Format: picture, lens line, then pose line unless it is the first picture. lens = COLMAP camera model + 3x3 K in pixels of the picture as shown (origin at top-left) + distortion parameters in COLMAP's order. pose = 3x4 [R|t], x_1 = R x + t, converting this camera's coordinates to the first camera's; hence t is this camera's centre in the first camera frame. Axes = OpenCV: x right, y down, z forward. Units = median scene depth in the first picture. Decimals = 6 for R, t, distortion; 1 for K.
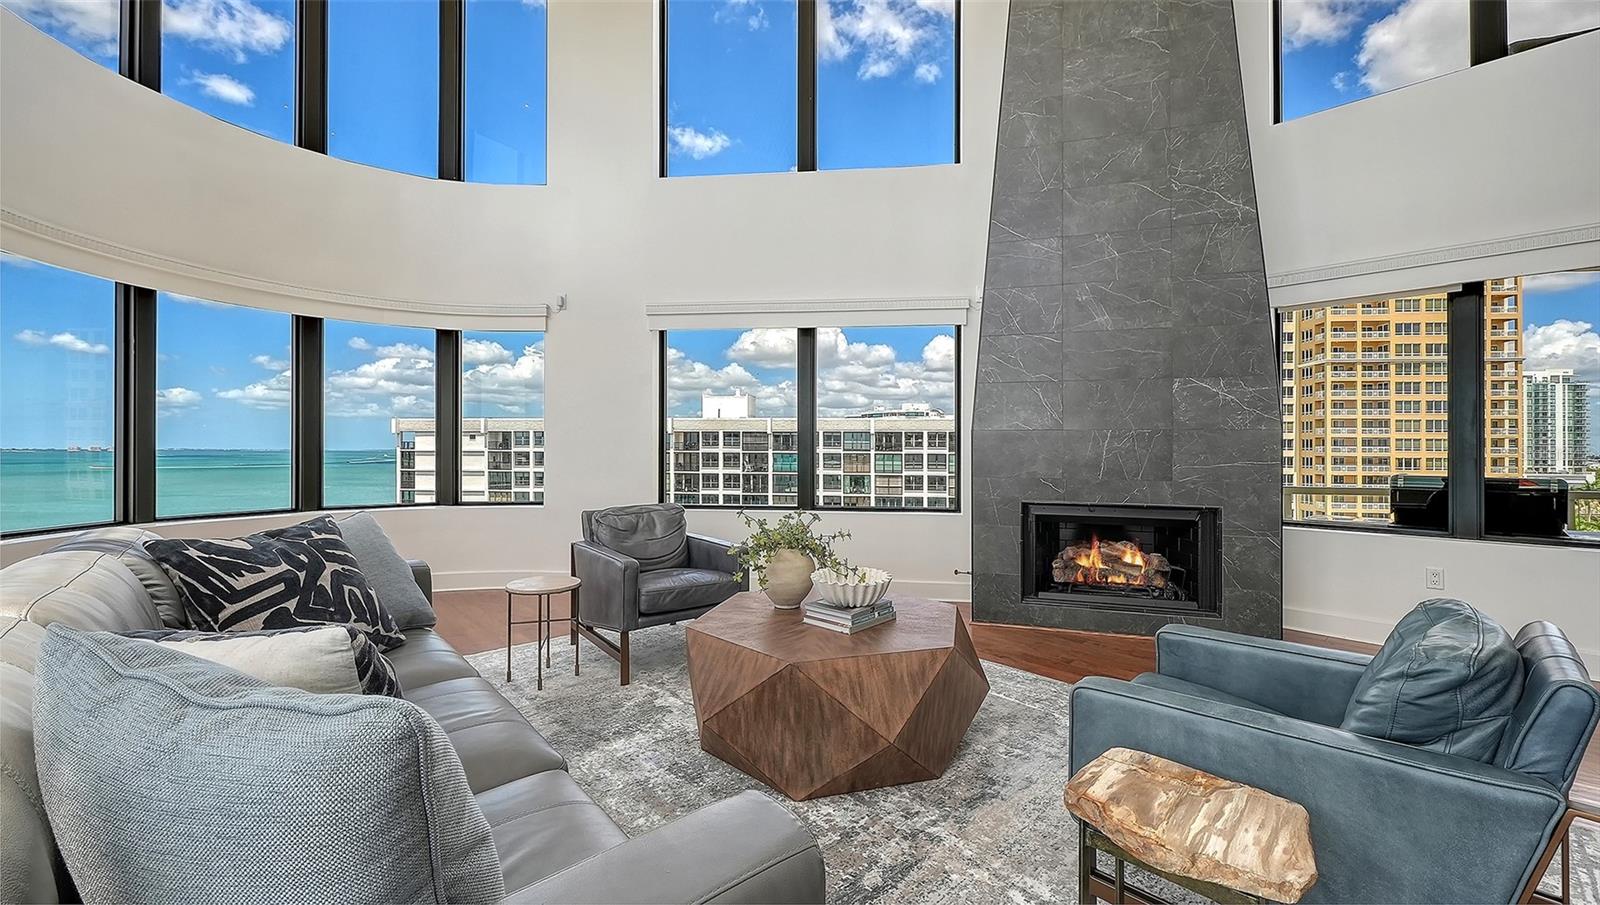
lens RADIAL K [[639.3, 0, 821.6], [0, 639.3, 452.4], [0, 0, 1]] dist [0.000179, -0.000012]
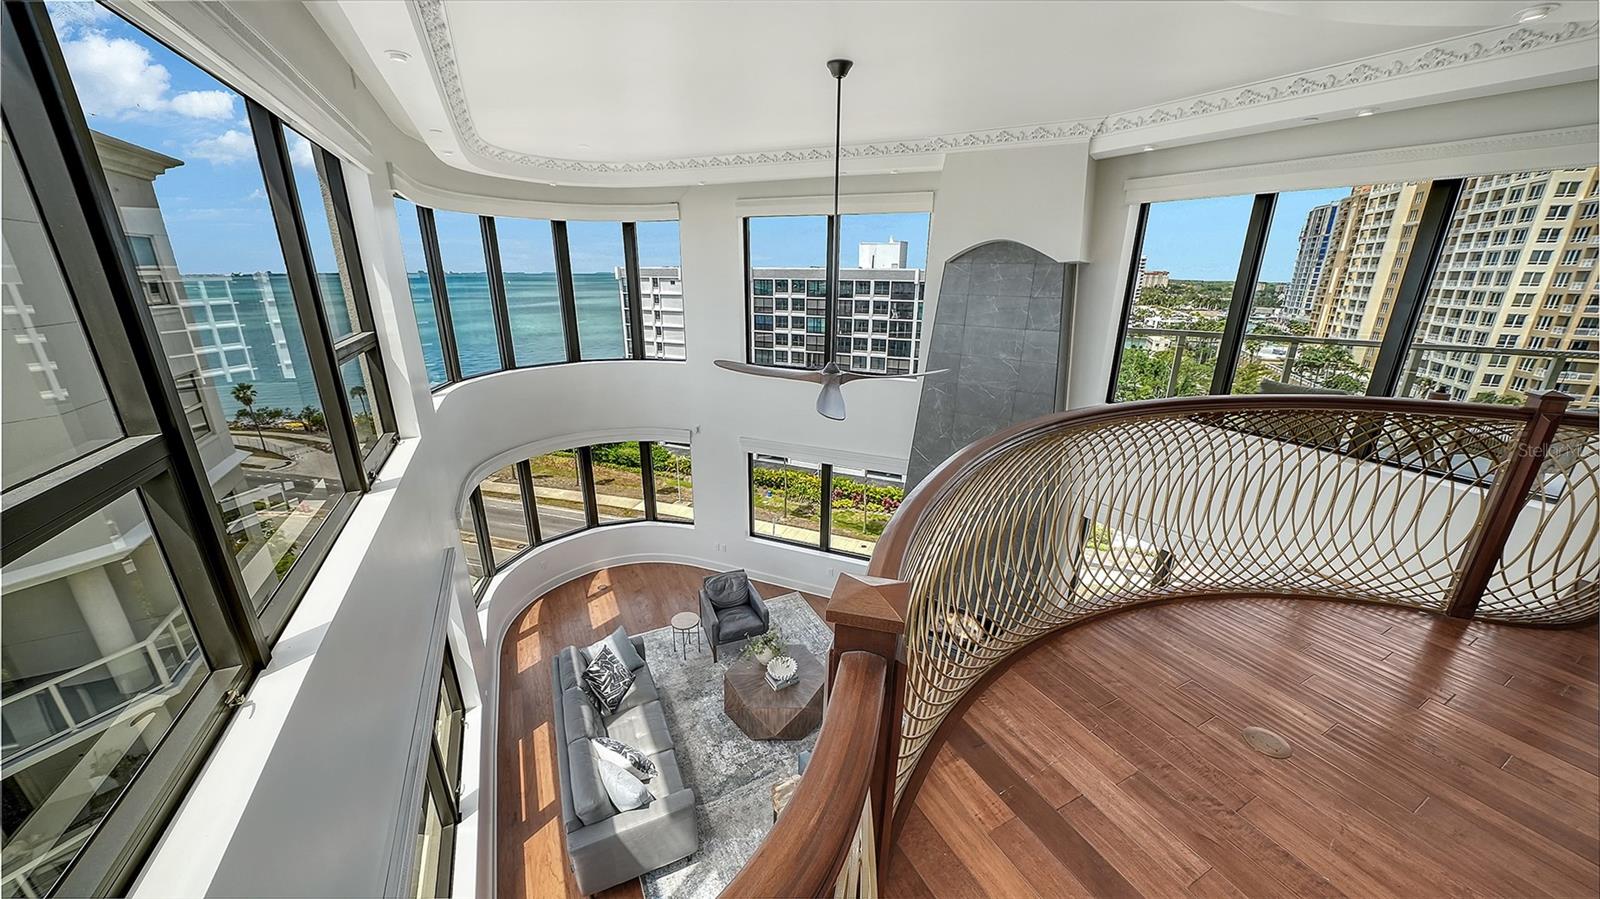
lens RADIAL K [[575.2, 0, 800.5], [0, 575.2, 472.1], [0, 0, 1]] dist [-0.027609, -0.000006]
pose [[0.956292, 0.107181, -0.272064, 0.054604], [-0.008309, 0.939987, 0.341108, -0.110941], [0.292297, -0.323939, 0.899792, -0.069735]]
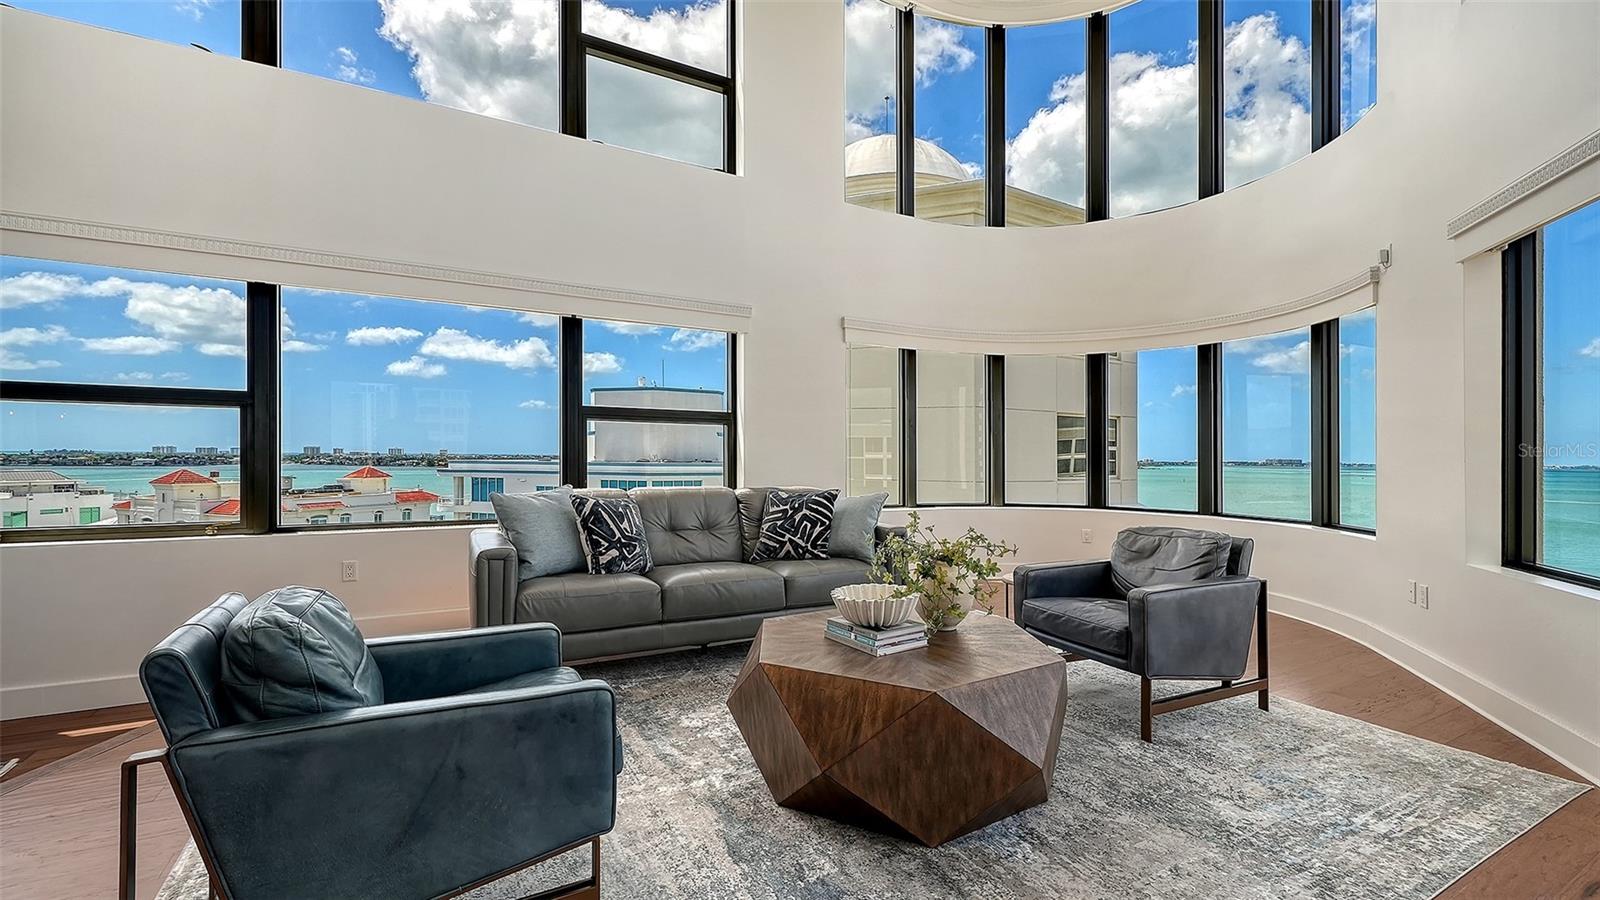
lens RADIAL K [[654.8, 0, 794.5], [0, 654.8, 470.2], [0, 0, 1]] dist [0.000950, -0.000048]
pose [[-0.261346, 0.013428, -0.965152, 0.077781], [-0.014192, 0.999742, 0.017752, 0.000275], [0.965141, 0.018337, -0.261088, 0.089936]]
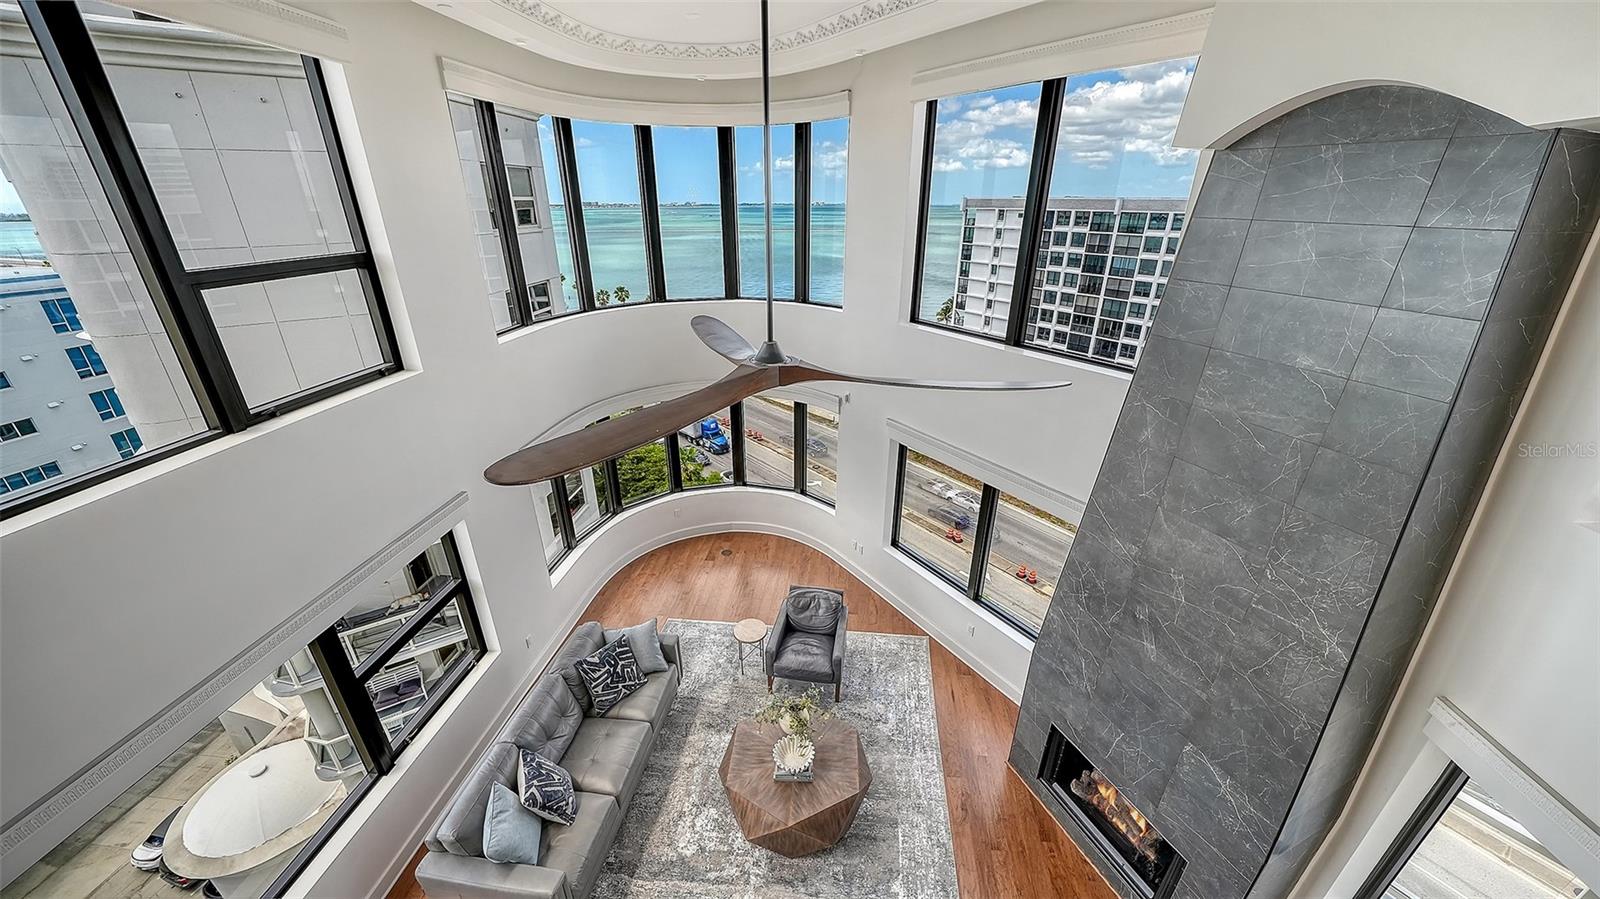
lens RADIAL K [[582.5, 0, 789.4], [0, 582.5, 470.1], [0, 0, 1]] dist [-0.020406, -0.000133]
pose [[0.632668, 0.326642, -0.702166, 0.078773], [0.007134, 0.904198, 0.427054, -0.105490], [0.774390, -0.275192, 0.569727, 0.018170]]
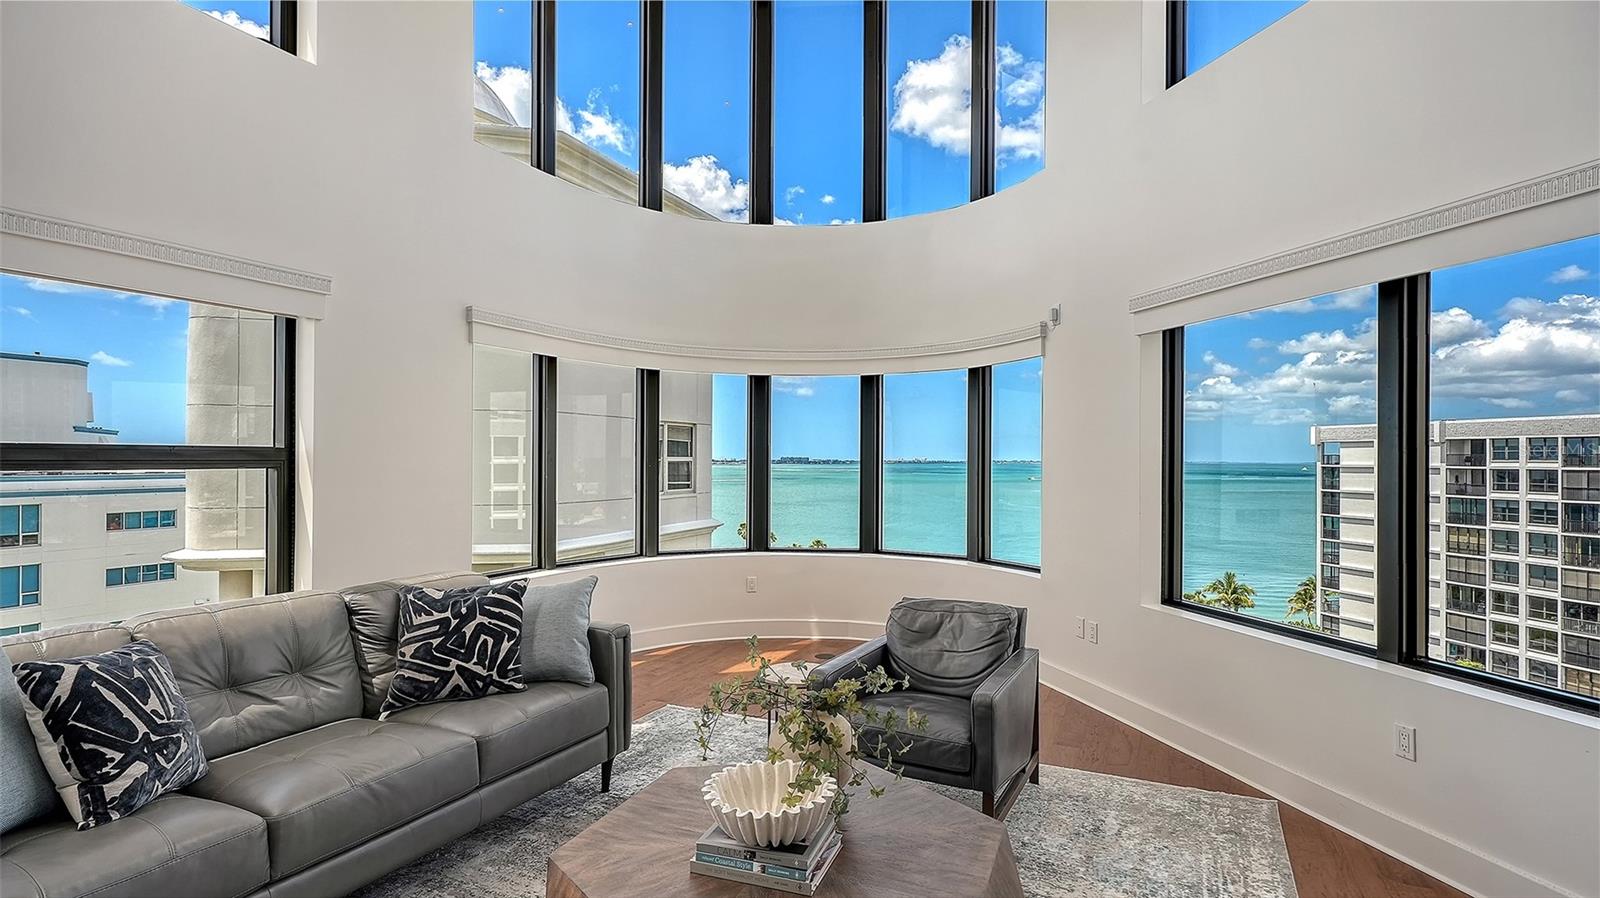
lens RADIAL K [[789.3, 0, 778.0], [0, 789.3, 467.0], [0, 0, 1]] dist [-0.001435, -0.000787]
pose [[0.341767, 0.002352, -0.939782, 0.059581], [-0.000418, 0.999997, 0.002351, -0.008637], [0.939785, -0.000411, 0.341767, 0.060164]]
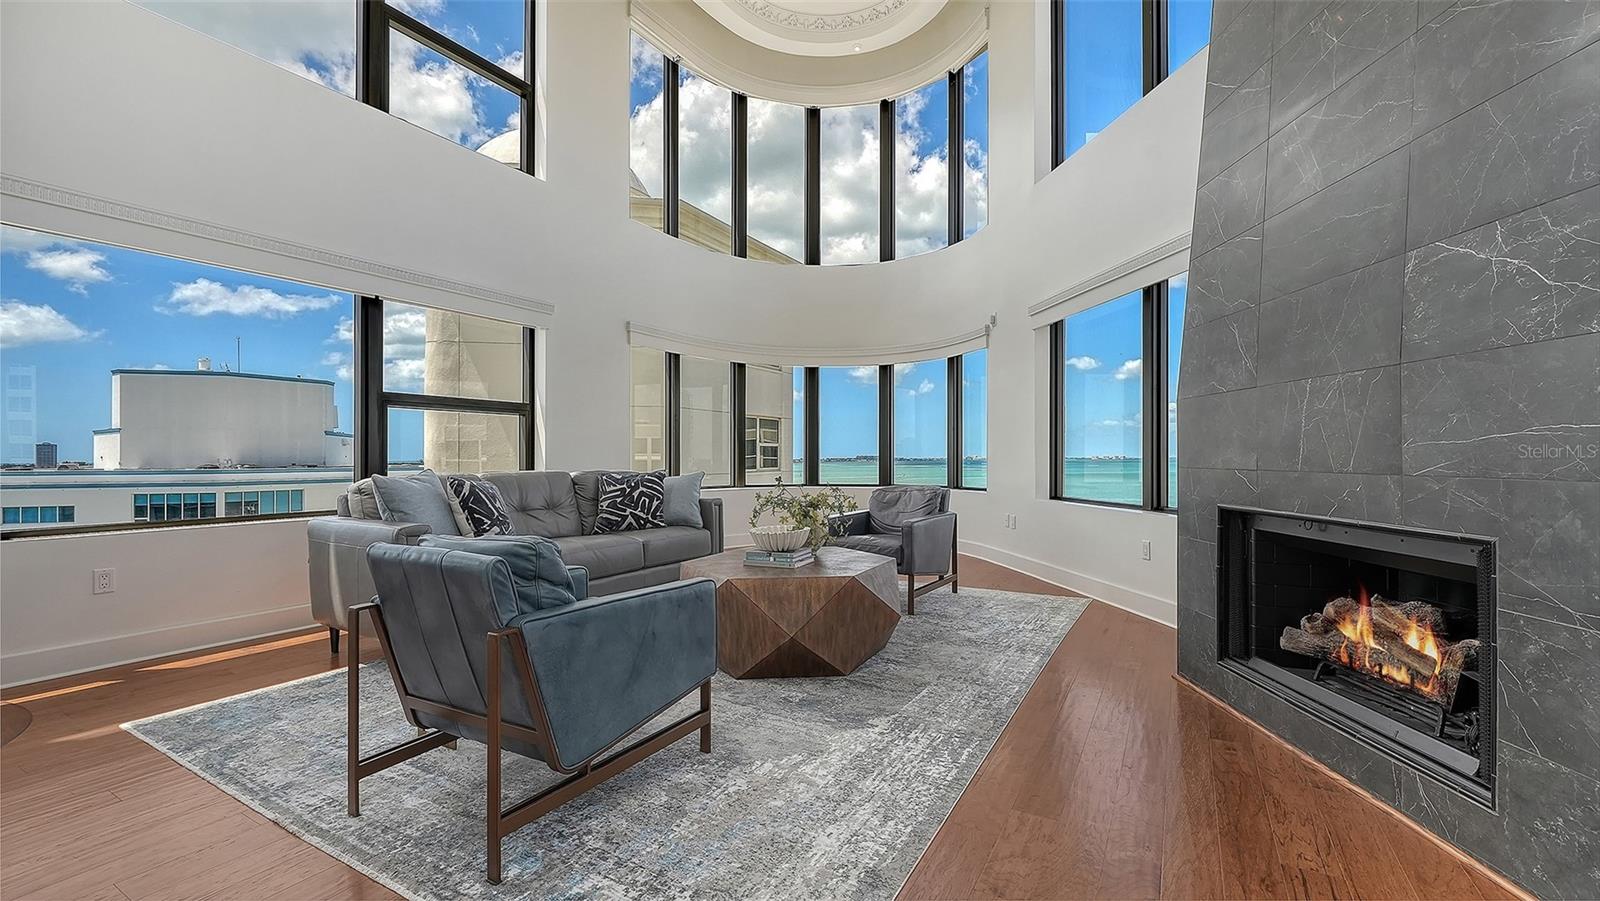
lens RADIAL K [[638.4, 0, 802.7], [0, 638.4, 495.7], [0, 0, 1]] dist [-0.019204, -0.000130]
pose [[0.264061, 0.052959, -0.963051, 0.105122], [0.000462, 0.998484, 0.055034, 0.004032], [0.964506, -0.014977, 0.263636, 0.055977]]
